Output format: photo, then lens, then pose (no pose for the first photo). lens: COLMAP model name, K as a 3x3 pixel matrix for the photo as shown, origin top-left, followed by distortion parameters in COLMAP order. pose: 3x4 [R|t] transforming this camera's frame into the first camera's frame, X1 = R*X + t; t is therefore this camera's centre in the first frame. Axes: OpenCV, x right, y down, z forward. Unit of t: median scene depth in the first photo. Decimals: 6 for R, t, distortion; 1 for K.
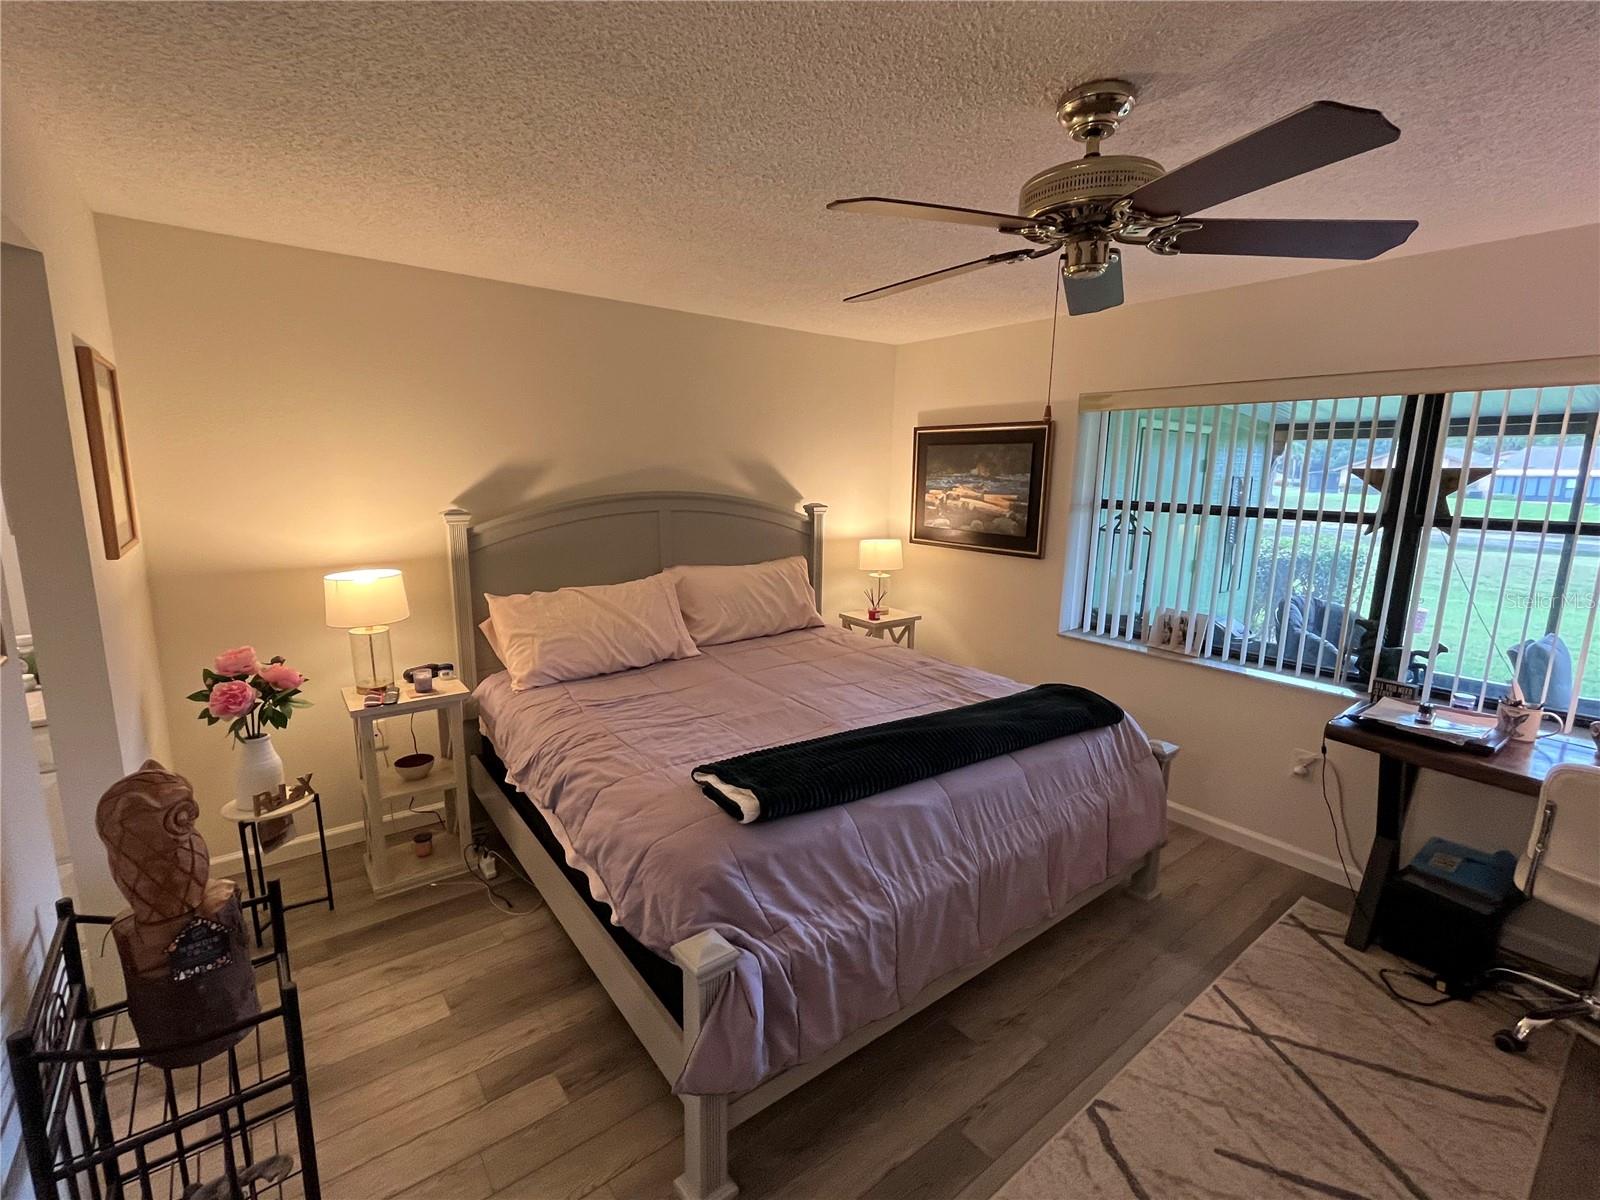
lens RADIAL K [[719.3, 0, 797.5], [0, 719.3, 599.1], [0, 0, 1]] dist [-0.000102, 0.000979]
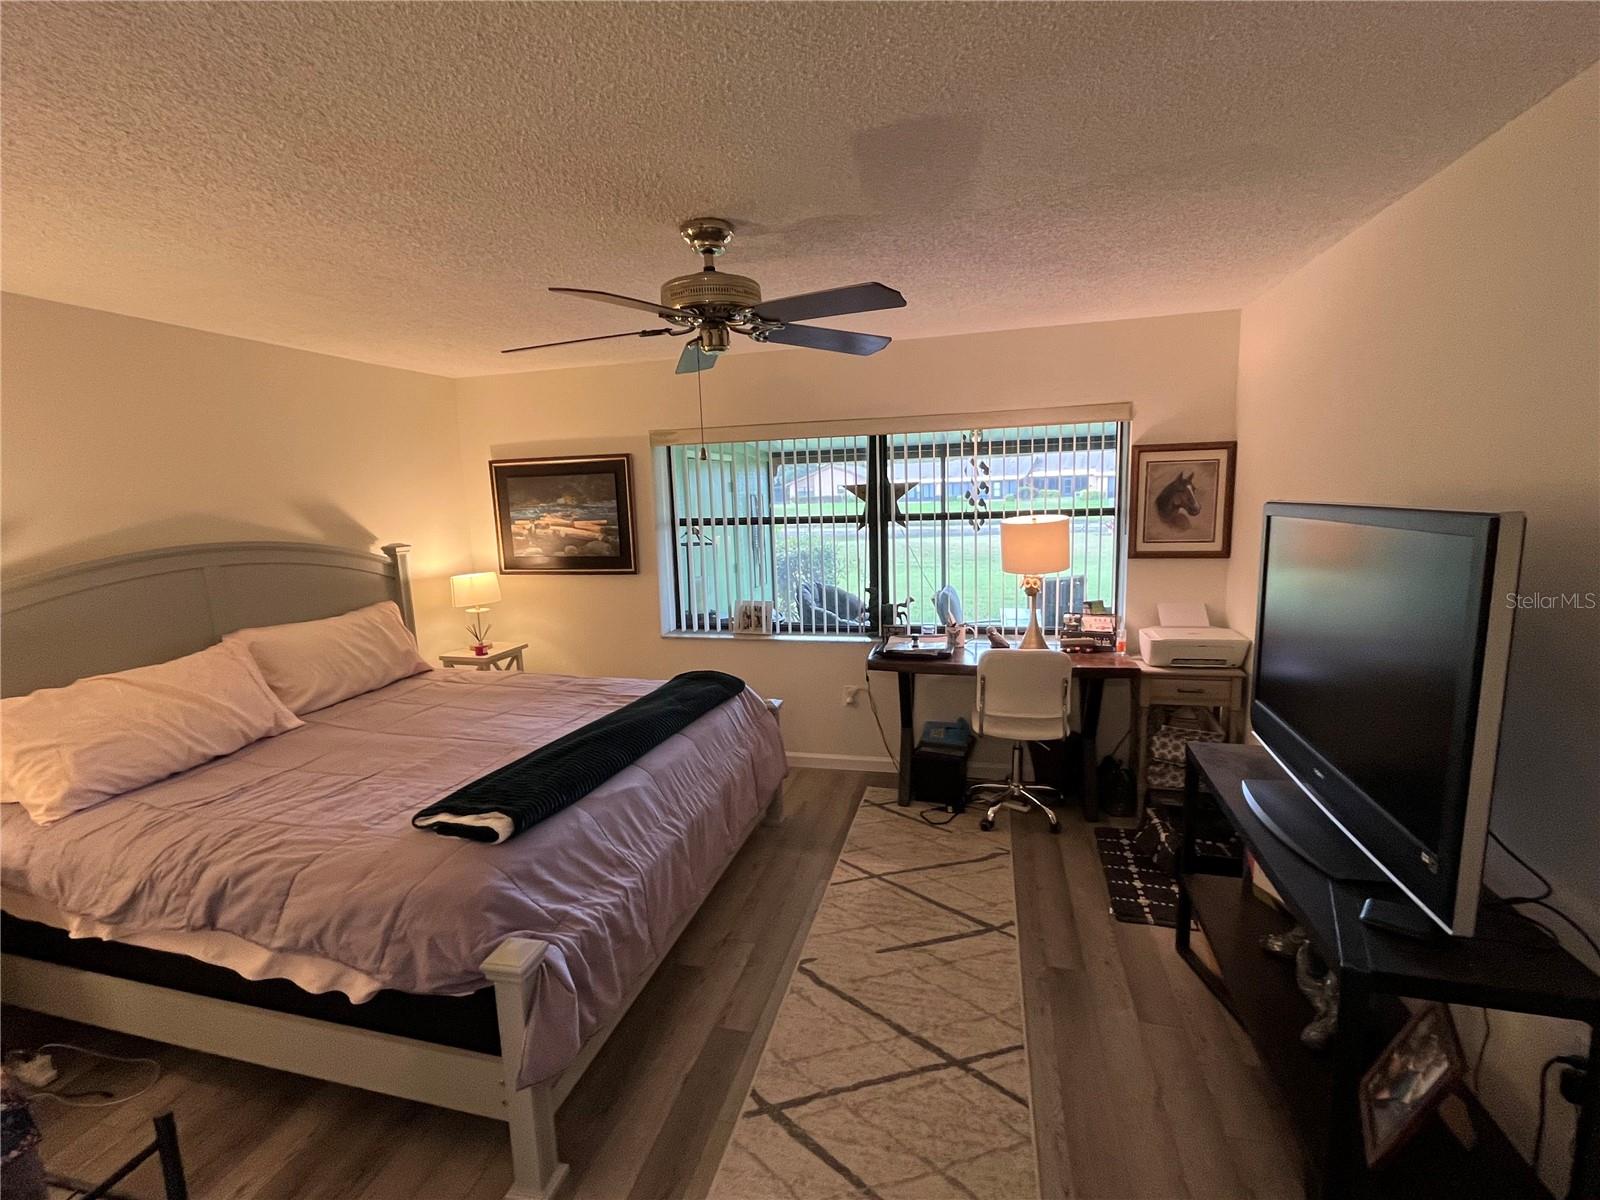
lens RADIAL K [[719.3, 0, 797.9], [0, 719.3, 598.0], [0, 0, 1]] dist [-0.000102, 0.000979]
pose [[0.793121, -0.131694, 0.594656, -0.216775], [0.153687, 0.988023, 0.013831, 0.007623], [-0.589355, 0.080422, 0.803861, -0.092708]]
